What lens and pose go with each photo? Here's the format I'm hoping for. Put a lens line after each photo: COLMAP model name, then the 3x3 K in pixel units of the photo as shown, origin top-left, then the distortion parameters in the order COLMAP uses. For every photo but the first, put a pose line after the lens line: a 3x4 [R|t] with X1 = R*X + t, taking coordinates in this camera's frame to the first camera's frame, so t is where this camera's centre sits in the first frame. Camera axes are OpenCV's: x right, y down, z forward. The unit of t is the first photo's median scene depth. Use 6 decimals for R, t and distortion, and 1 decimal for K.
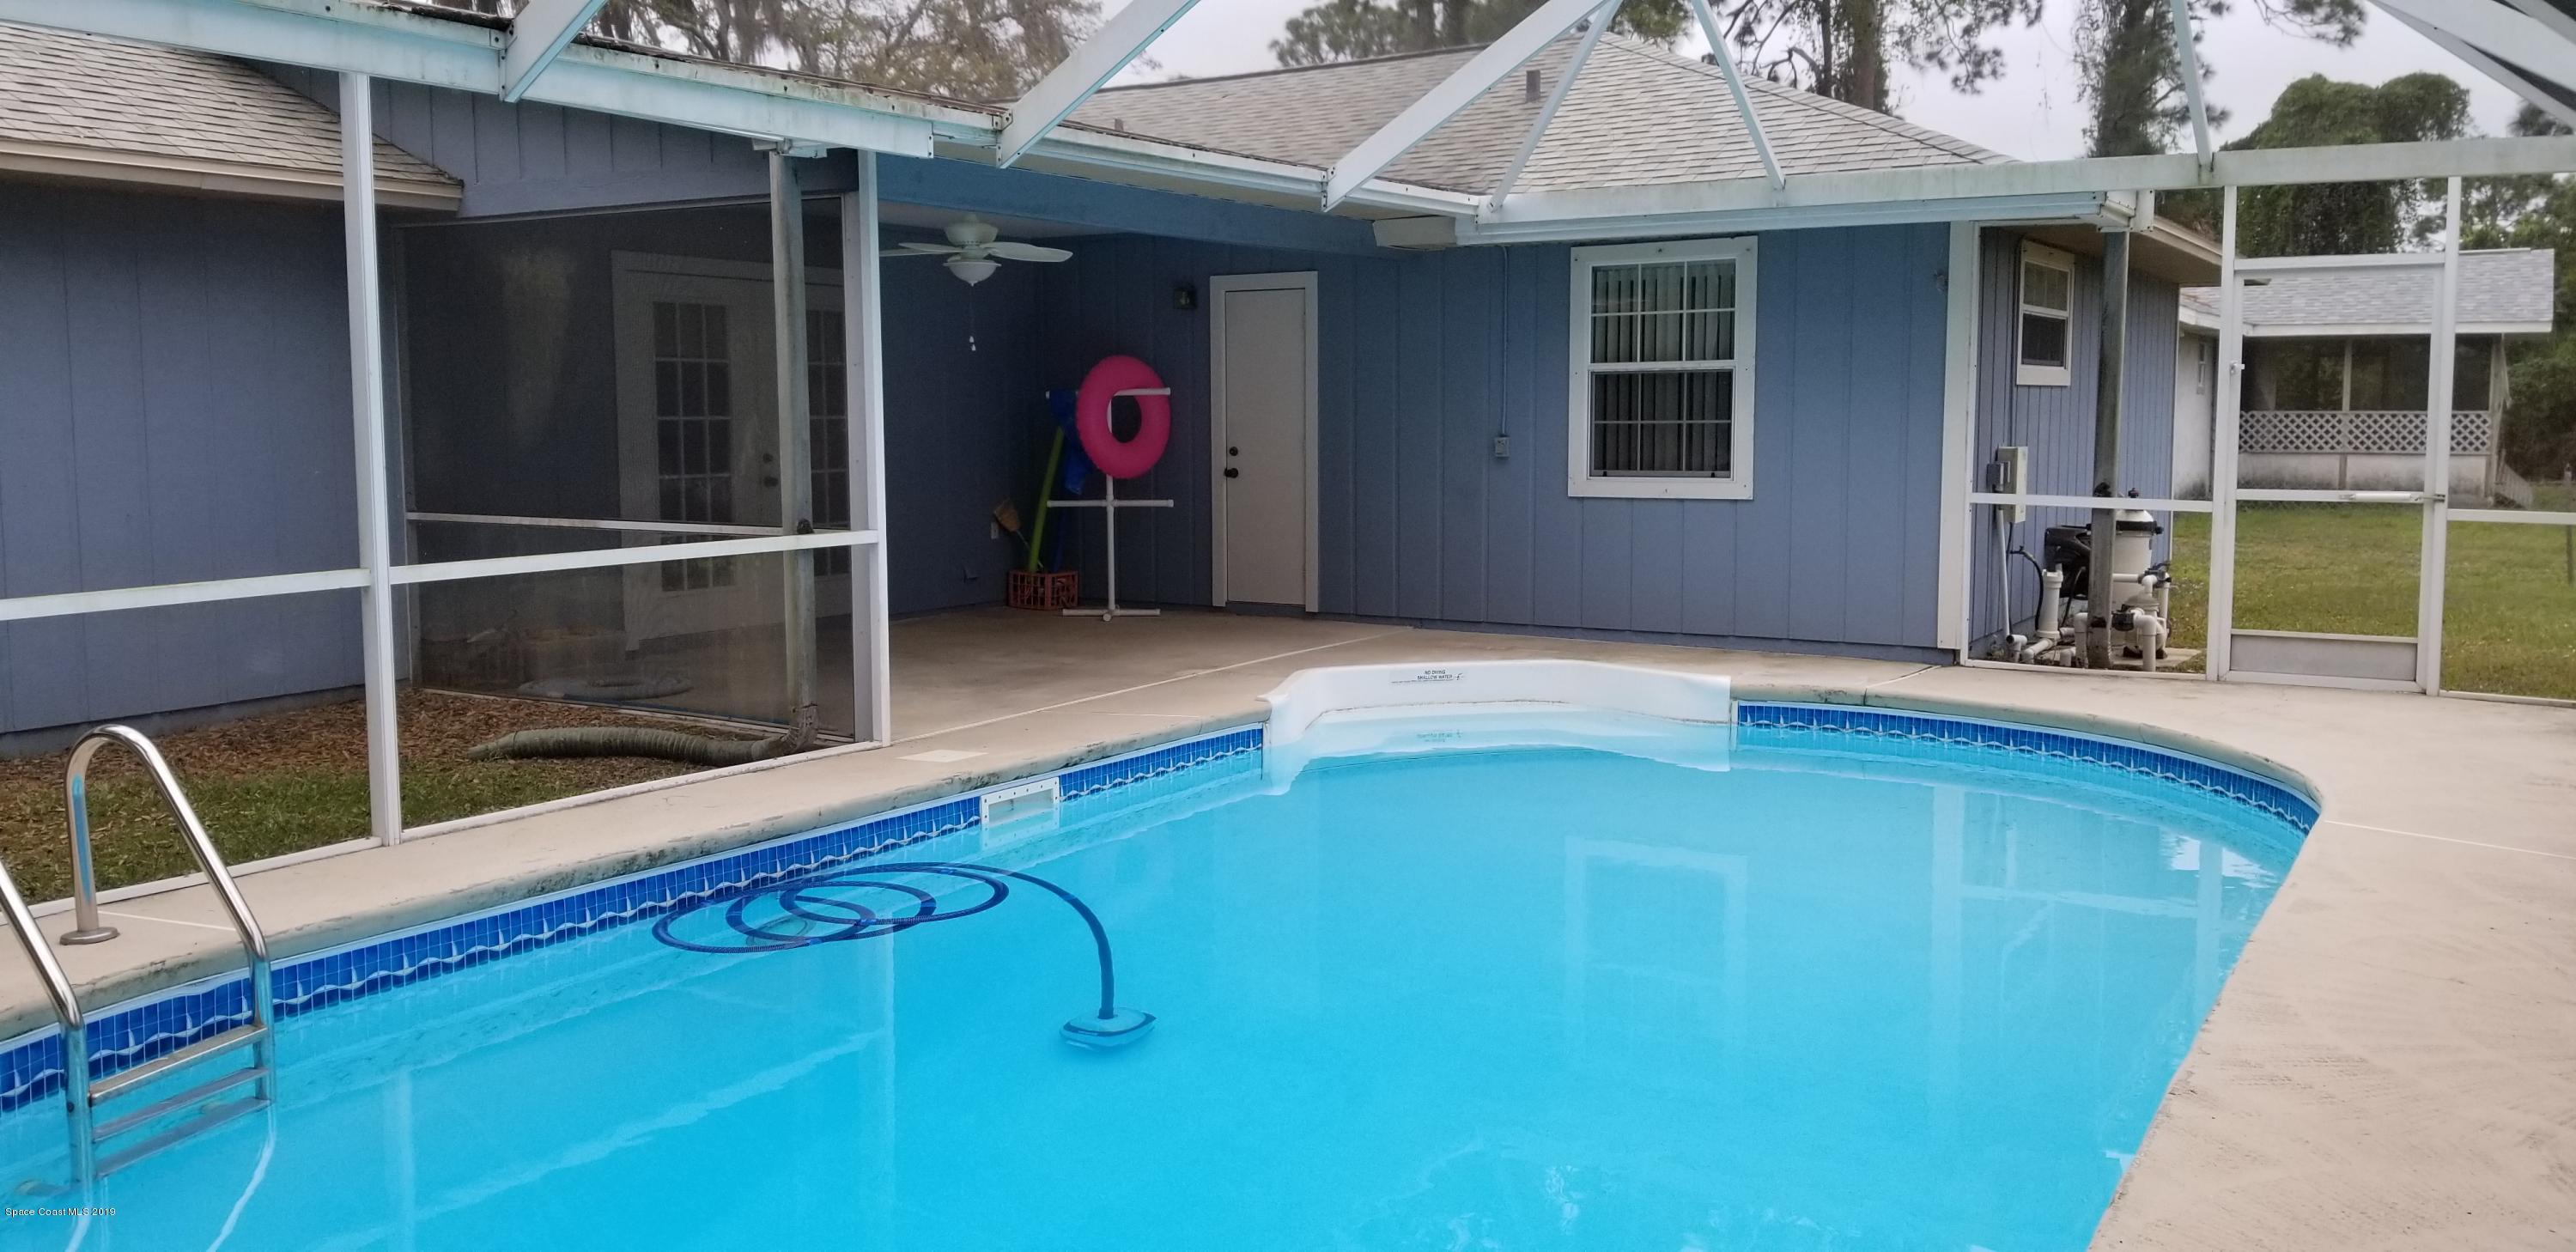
lens RADIAL K [[2071.4, 0, 1288.0], [0, 2071.4, 626.0], [0, 0, 1]] dist [0.101527, -0.139327]
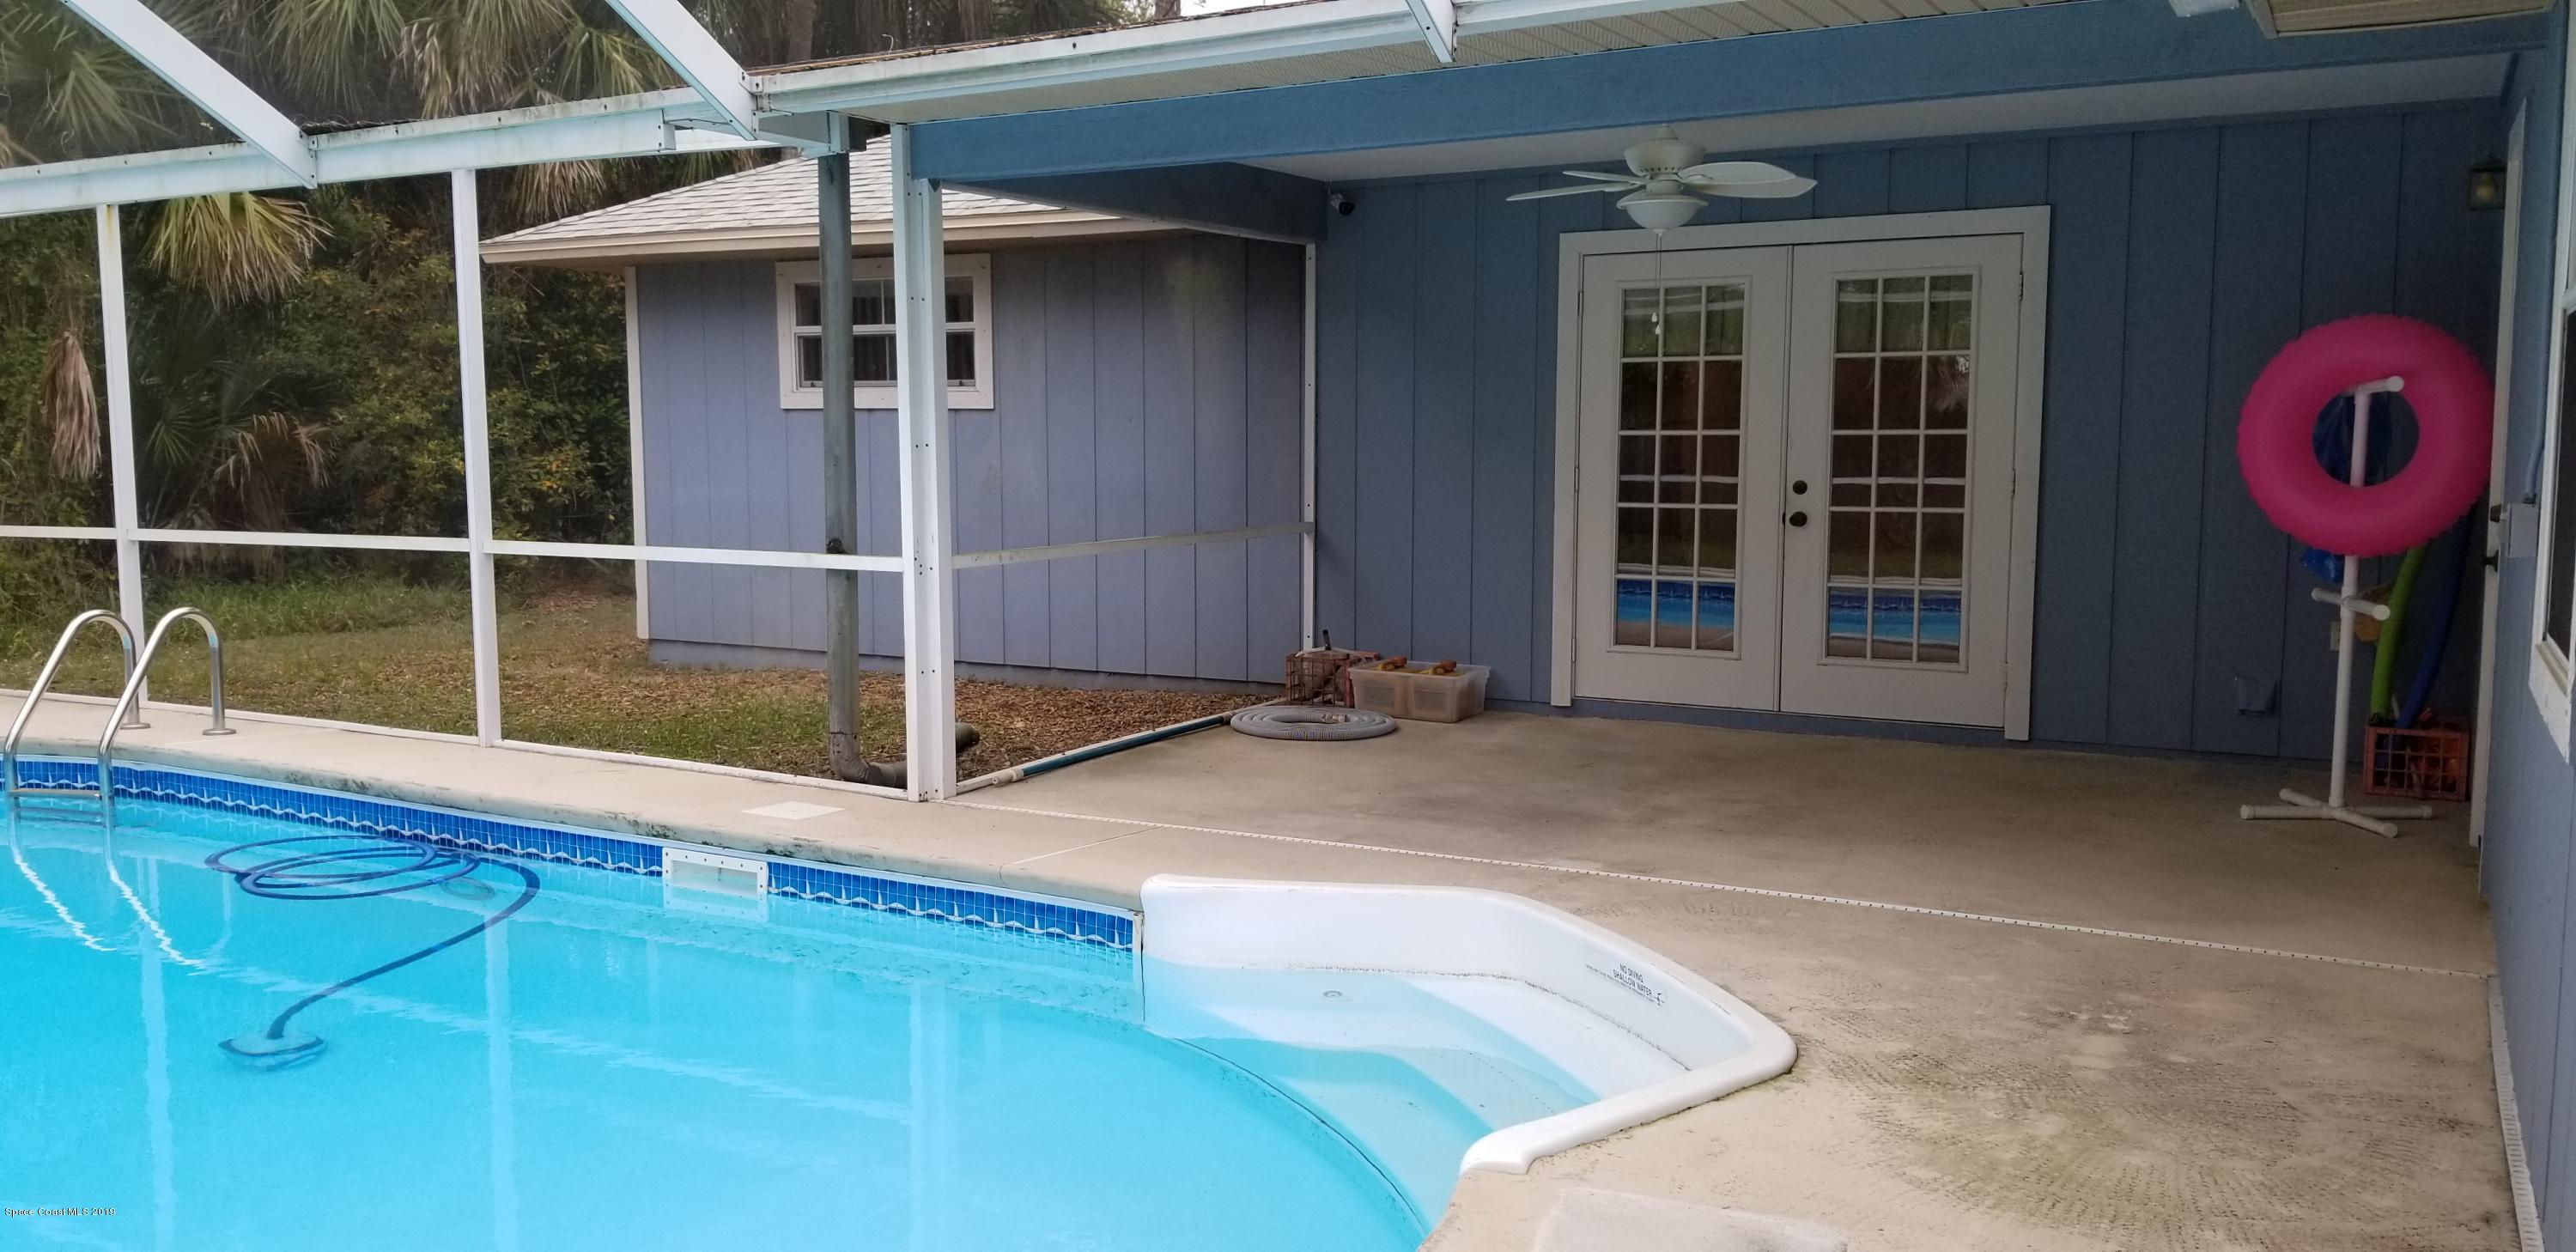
lens RADIAL K [[2071.4, 0, 1288.0], [0, 2071.4, 626.0], [0, 0, 1]] dist [0.101527, -0.139327]
pose [[-0.001312, 0.102332, -0.994749, 0.752649], [-0.104317, 0.989309, 0.101910, -0.135832], [0.994543, 0.103903, 0.009377, 1.254295]]
